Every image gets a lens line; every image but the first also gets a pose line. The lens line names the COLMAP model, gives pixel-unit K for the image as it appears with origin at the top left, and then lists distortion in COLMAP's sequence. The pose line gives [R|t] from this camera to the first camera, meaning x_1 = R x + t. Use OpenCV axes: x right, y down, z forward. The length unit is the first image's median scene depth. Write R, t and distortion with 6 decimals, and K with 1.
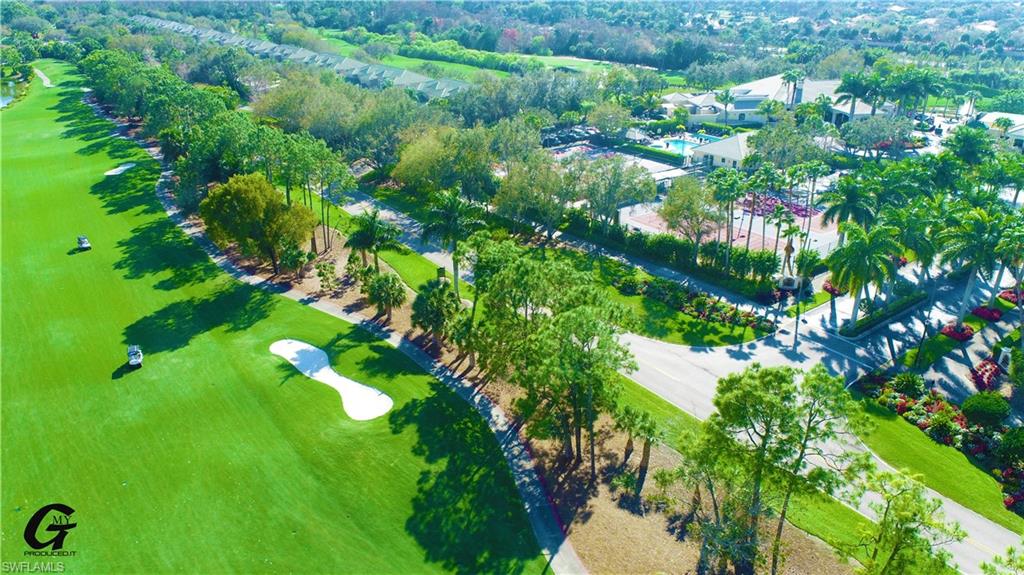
lens RADIAL K [[692.9, 0, 514.3], [0, 692.9, 289.3], [0, 0, 1]] dist [-0.015194, 0.001303]
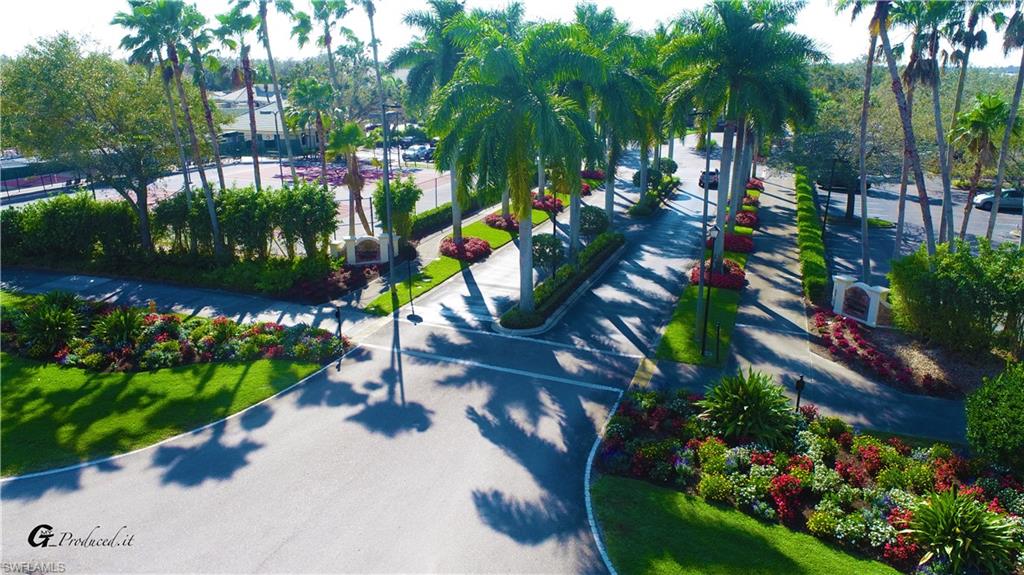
lens RADIAL K [[692.9, 0, 514.3], [0, 692.9, 289.3], [0, 0, 1]] dist [-0.015194, 0.001303]
pose [[0.847801, -0.158308, 0.506135, 0.266983], [0.216825, 0.974462, -0.058403, 0.063138], [-0.483964, 0.159256, 0.860475, 0.620460]]
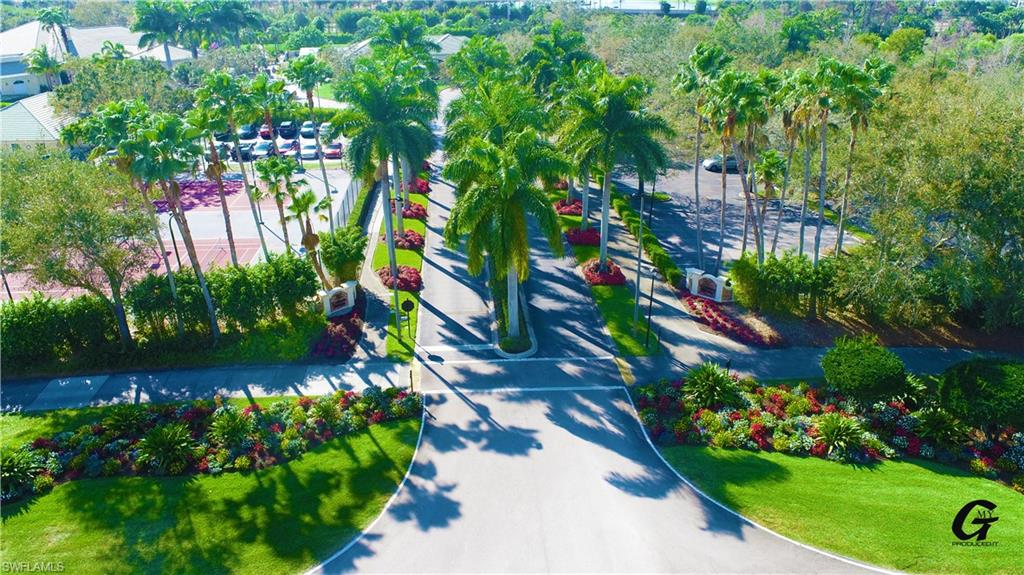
lens RADIAL K [[692.9, 0, 514.3], [0, 692.9, 289.3], [0, 0, 1]] dist [-0.015194, 0.001303]
pose [[0.531047, -0.351623, 0.770941, 0.078952], [0.345758, 0.920564, 0.181696, -0.069758], [-0.773589, 0.170070, 0.610439, 0.623509]]
